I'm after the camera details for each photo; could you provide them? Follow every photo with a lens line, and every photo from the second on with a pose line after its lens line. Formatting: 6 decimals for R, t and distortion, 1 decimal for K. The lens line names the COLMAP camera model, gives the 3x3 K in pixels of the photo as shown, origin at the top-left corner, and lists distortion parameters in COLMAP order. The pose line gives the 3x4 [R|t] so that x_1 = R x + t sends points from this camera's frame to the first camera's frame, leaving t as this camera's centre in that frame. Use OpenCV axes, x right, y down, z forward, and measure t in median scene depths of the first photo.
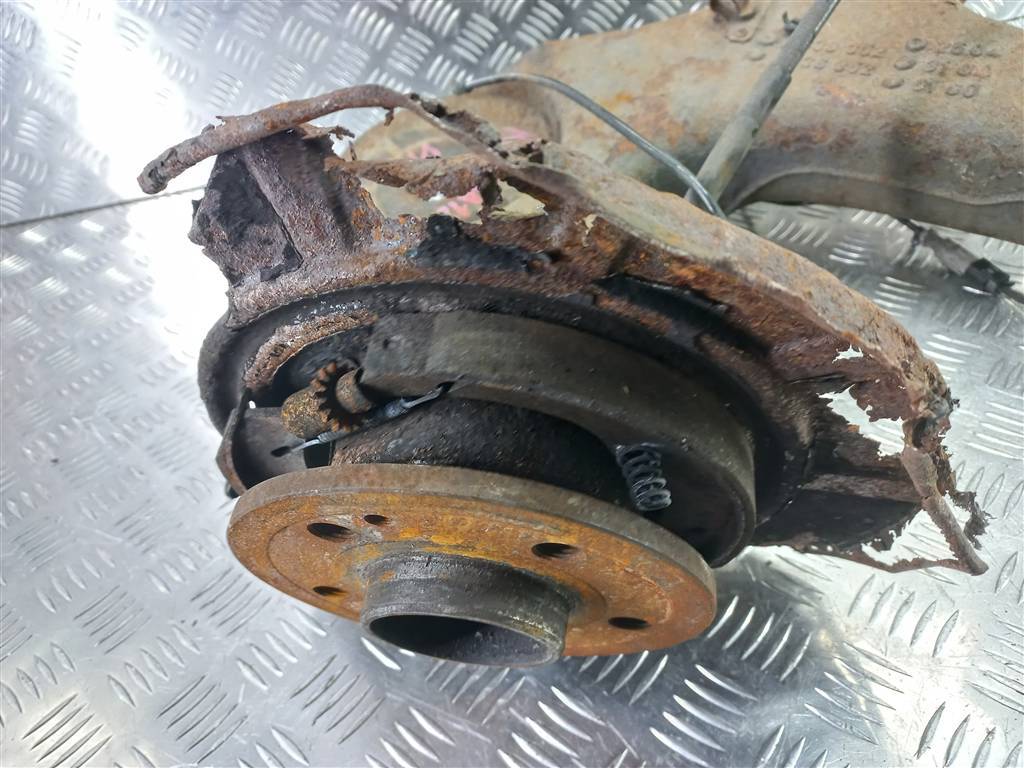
lens RADIAL K [[755.3, 0, 512.0], [0, 755.3, 384.0], [0, 0, 1]] dist [0.057206, -0.002482]
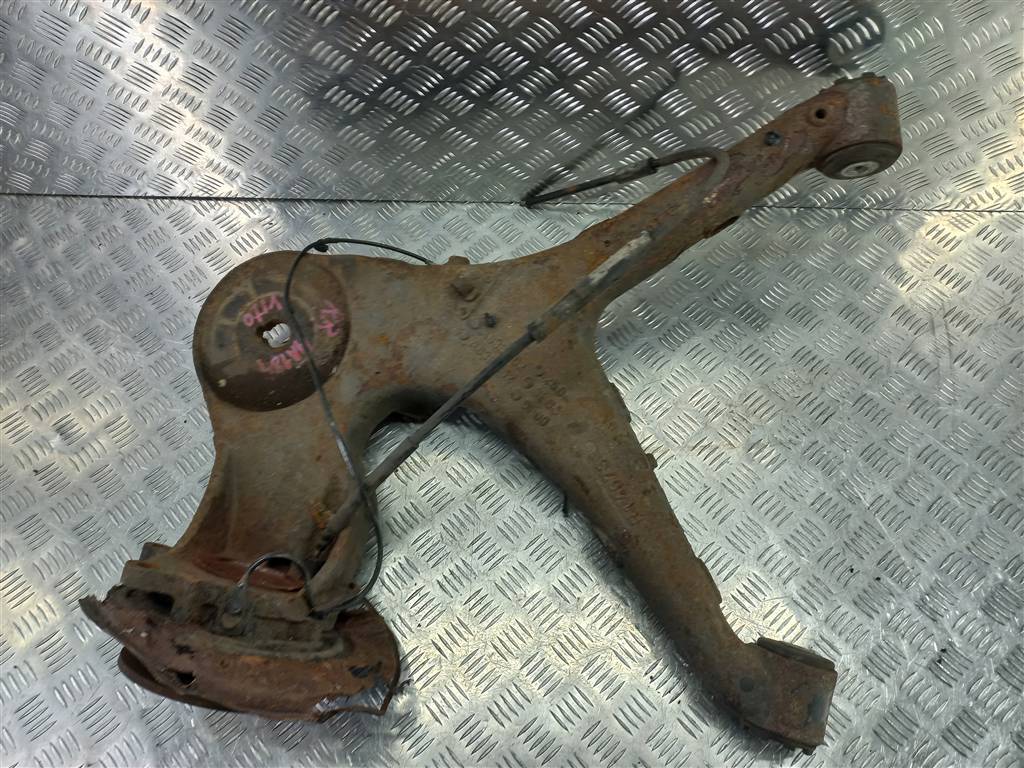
lens RADIAL K [[759.0, 0, 512.0], [0, 759.0, 384.0], [0, 0, 1]] dist [0.028464, 0.045059]
pose [[0.982298, 0.171120, 0.076211, 0.671534], [-0.187264, 0.886830, 0.422452, -2.236306], [0.004704, -0.429245, 0.903176, -1.115339]]
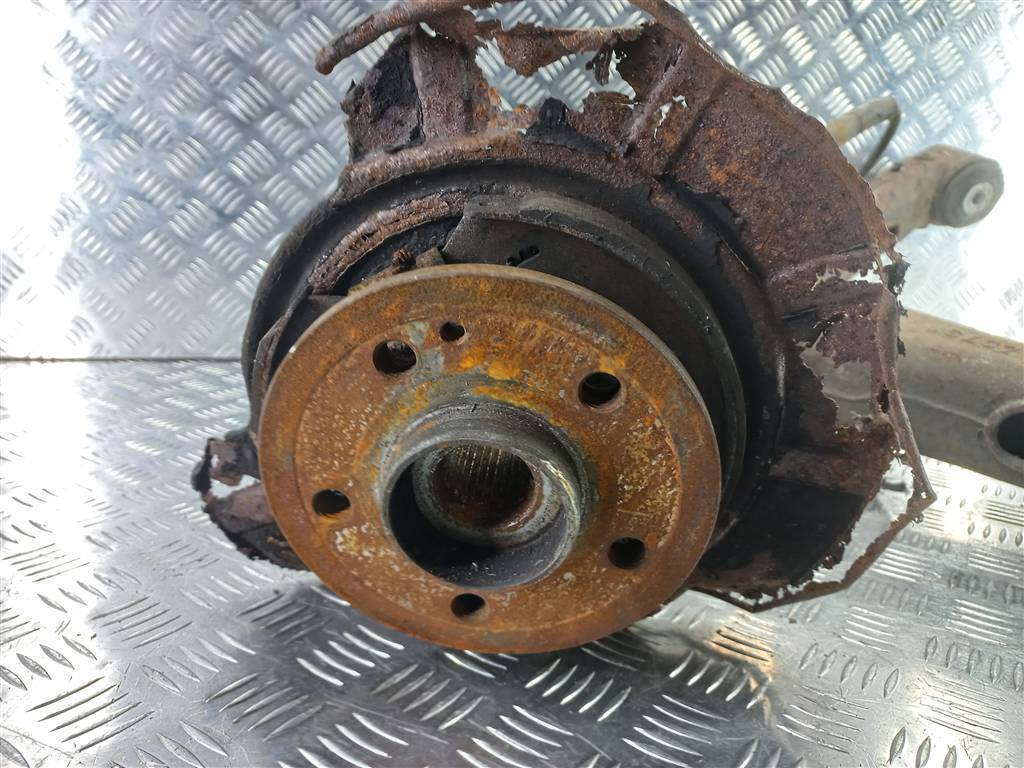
lens RADIAL K [[776.2, 0, 512.0], [0, 776.2, 384.0], [0, 0, 1]] dist [0.074594, 0.000336]
pose [[0.972982, 0.178171, 0.146837, -0.232425], [-0.091625, 0.881737, -0.462758, 0.727950], [-0.211922, 0.436802, 0.874239, -0.001751]]
